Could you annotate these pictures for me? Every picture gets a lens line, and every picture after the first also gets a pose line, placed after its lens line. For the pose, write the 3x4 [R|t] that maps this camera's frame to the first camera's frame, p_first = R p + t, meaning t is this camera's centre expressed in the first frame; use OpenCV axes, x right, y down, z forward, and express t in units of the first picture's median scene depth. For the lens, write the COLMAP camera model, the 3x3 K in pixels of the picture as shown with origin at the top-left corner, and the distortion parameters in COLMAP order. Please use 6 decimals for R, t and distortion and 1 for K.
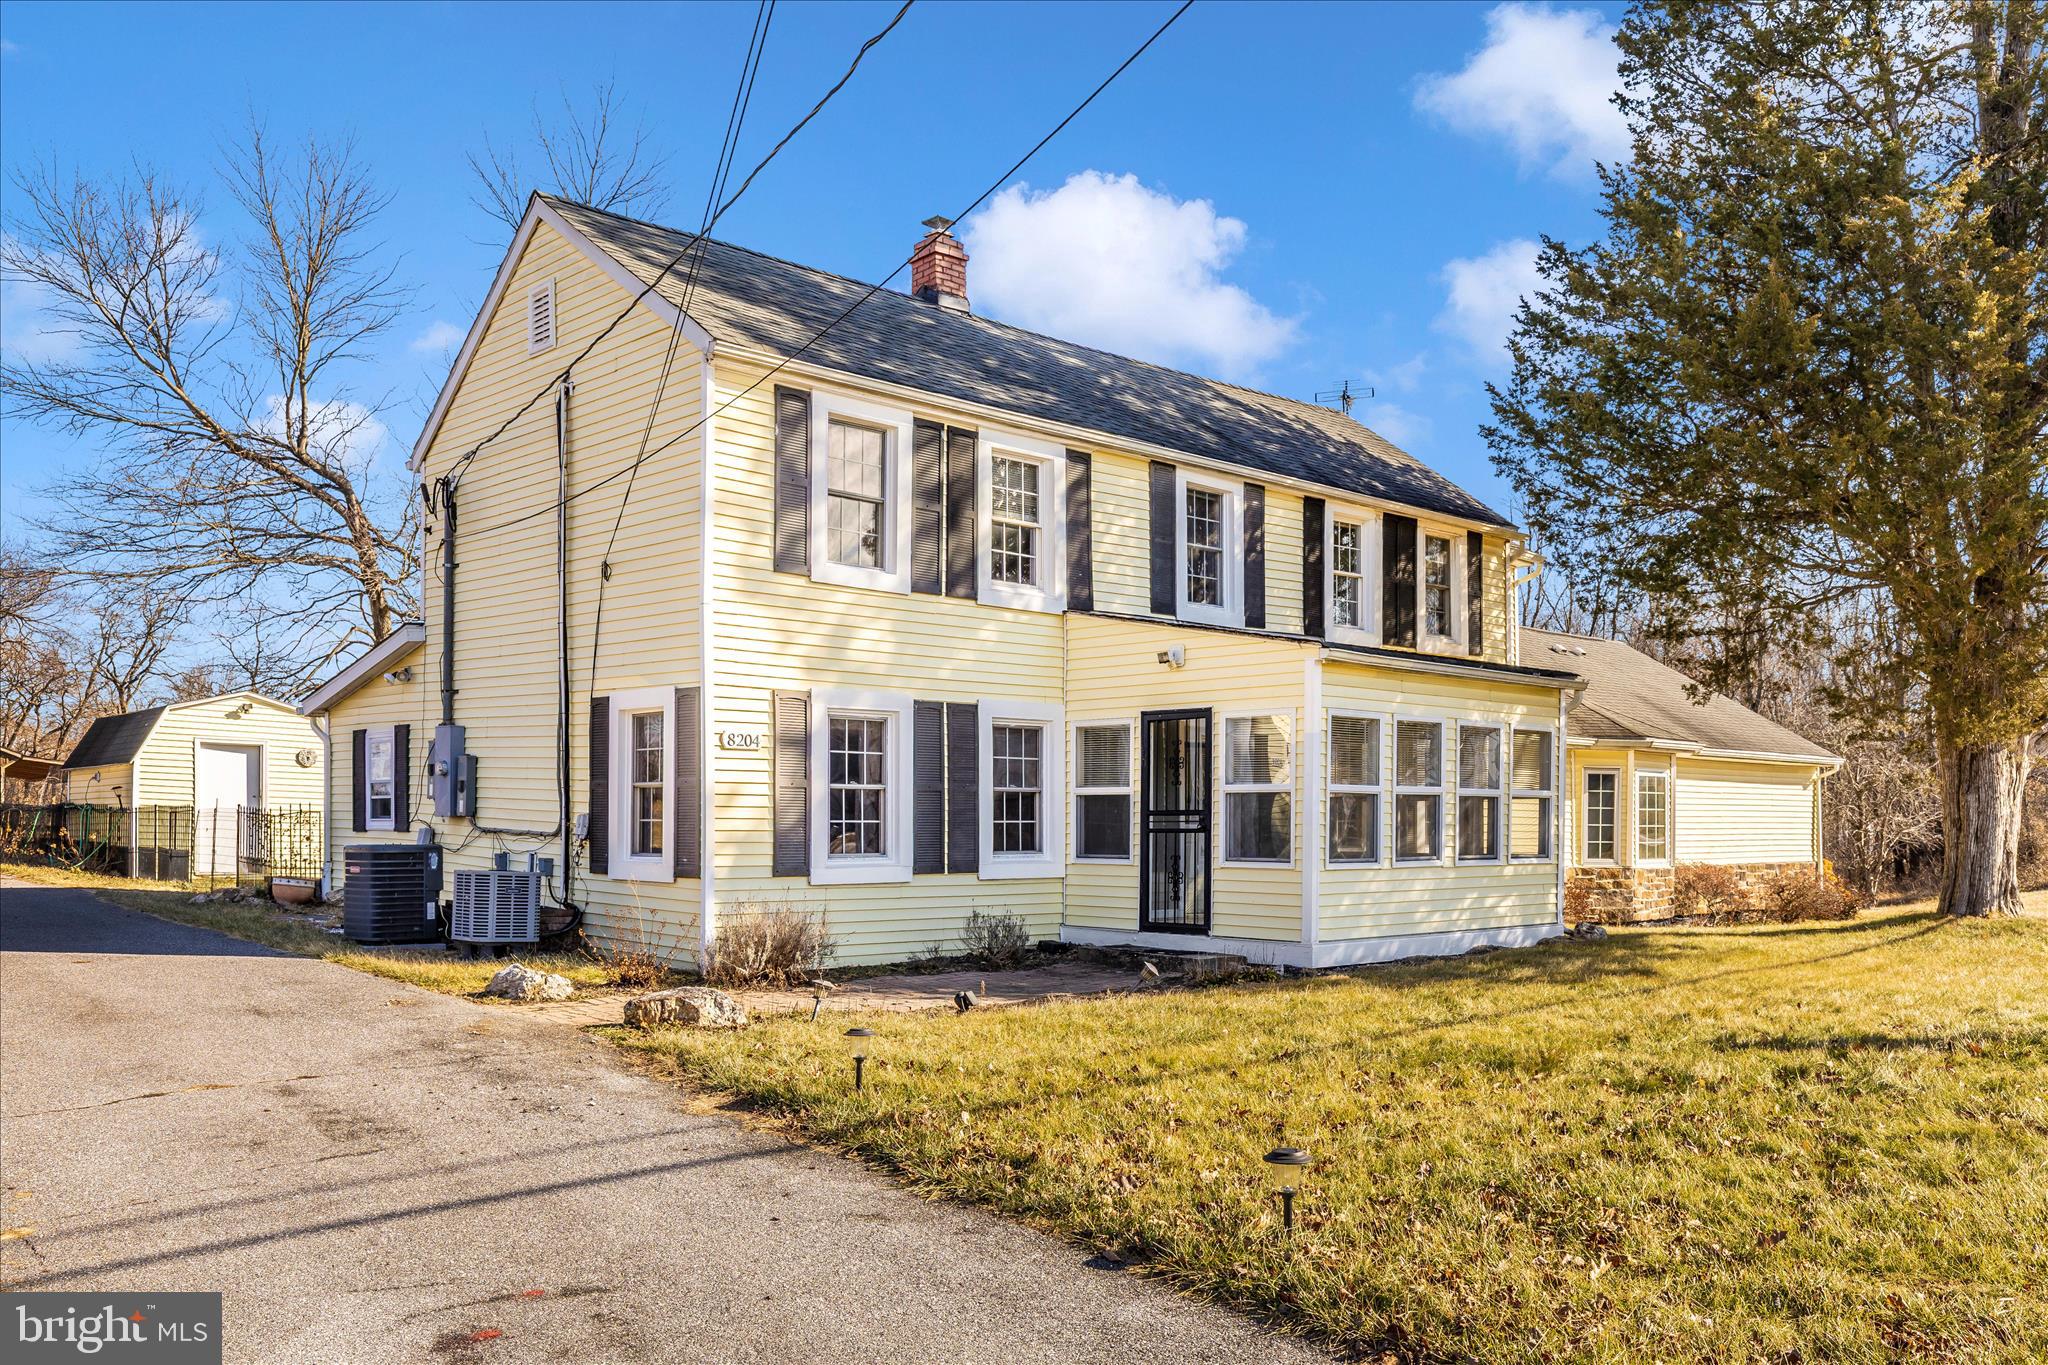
lens RADIAL K [[1620.6, 0, 1024.0], [0, 1620.6, 682.5], [0, 0, 1]] dist [-0.003096, -0.001452]
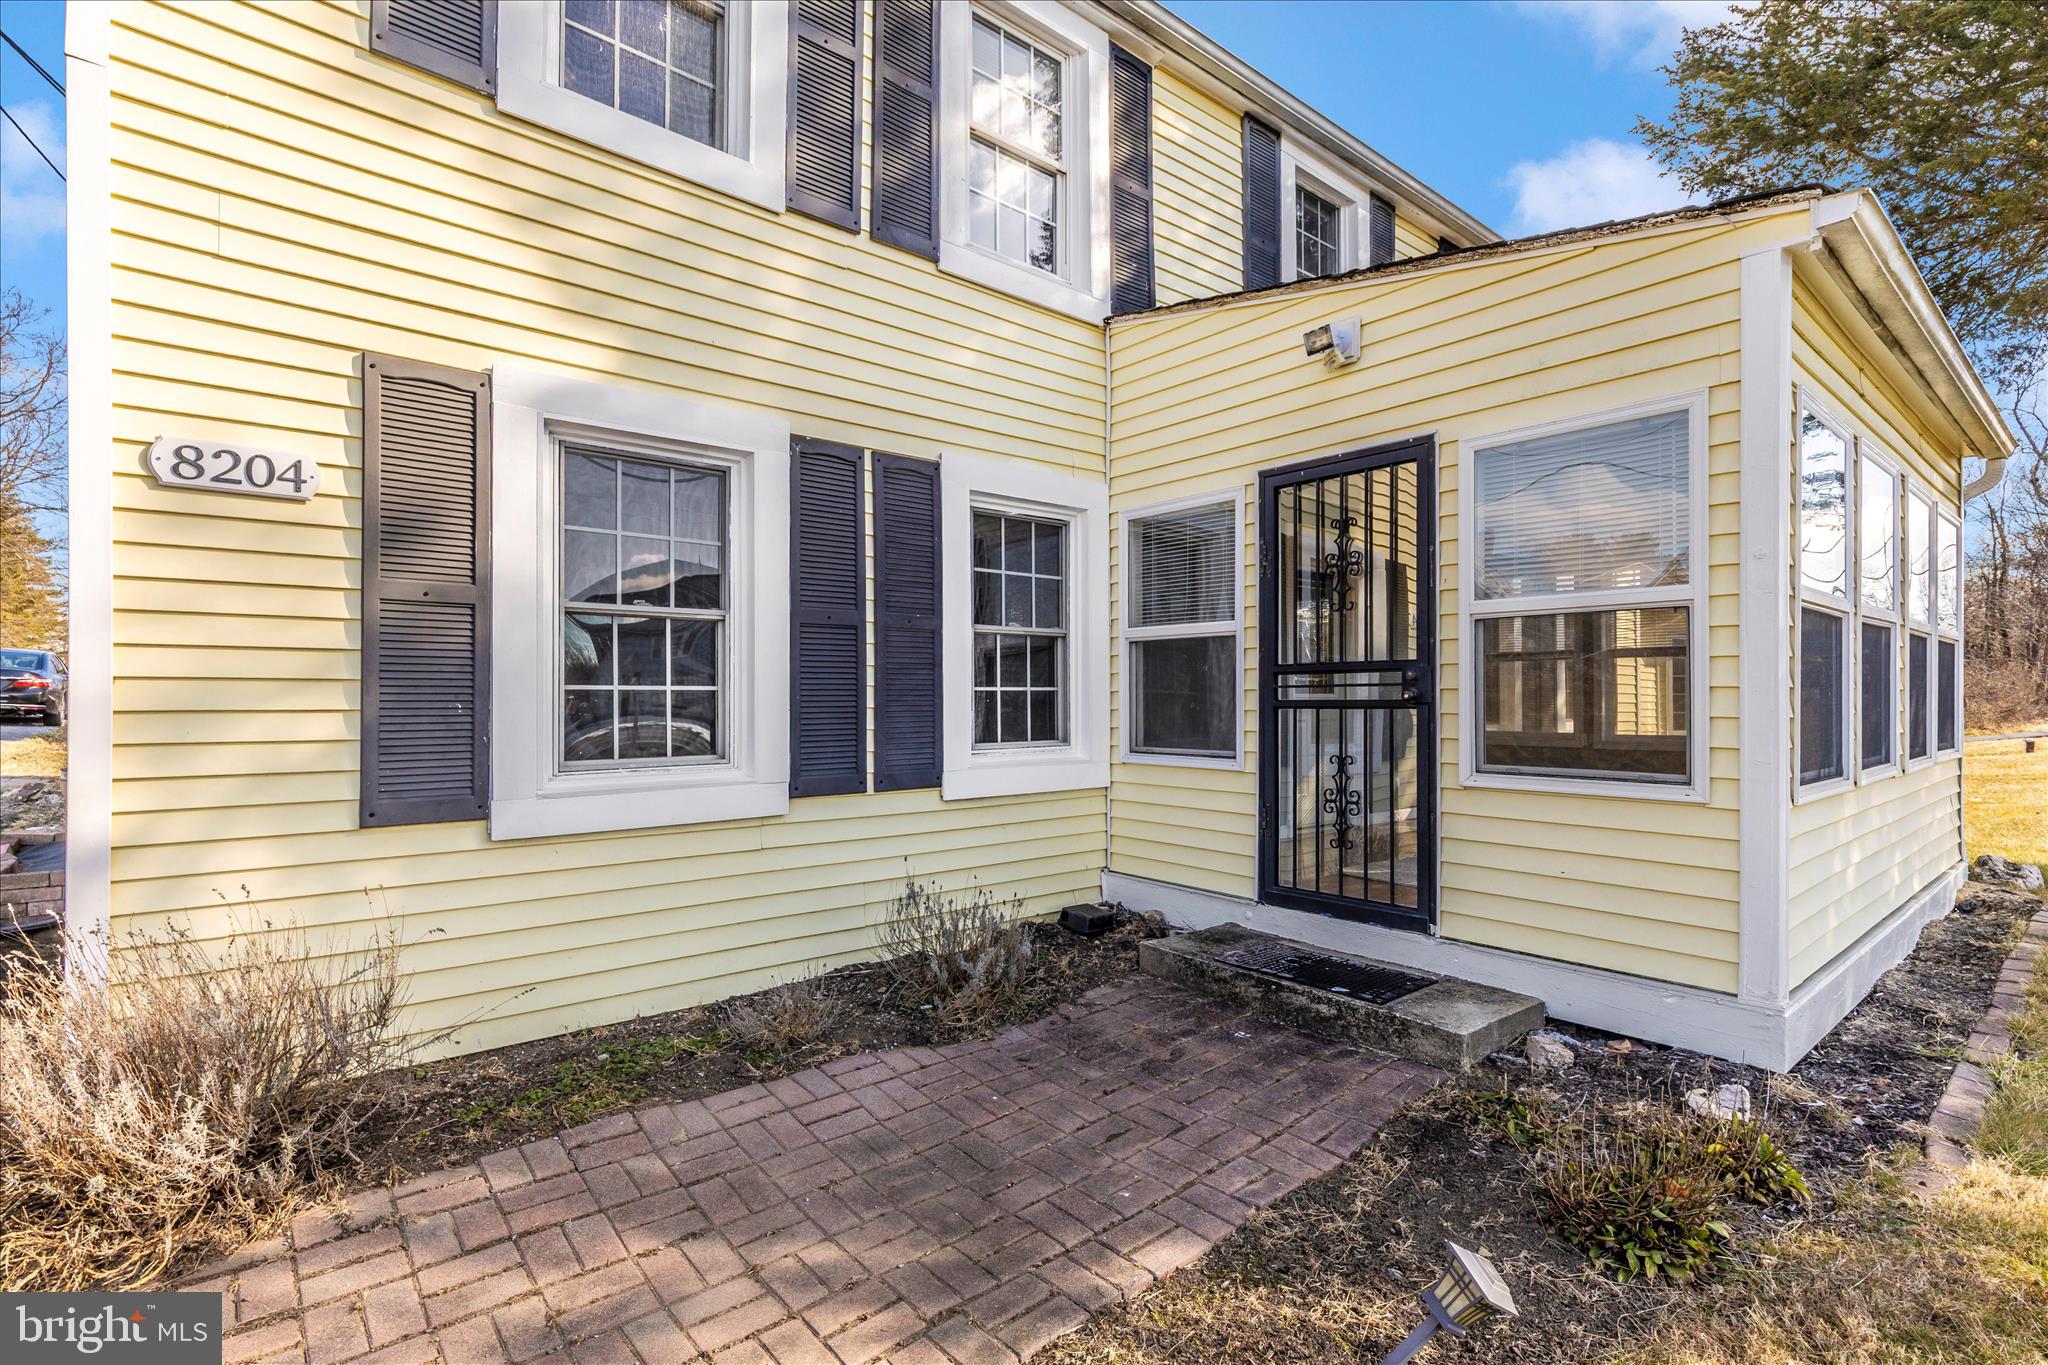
lens RADIAL K [[723.1, 0, 1024.0], [0, 723.1, 682.5], [0, 0, 1]] dist [-0.000445, -0.000199]
pose [[0.996351, -0.006035, -0.085135, 0.017664], [0.011664, 0.997766, 0.065776, 0.068693], [0.084548, -0.066529, 0.994196, 0.767369]]
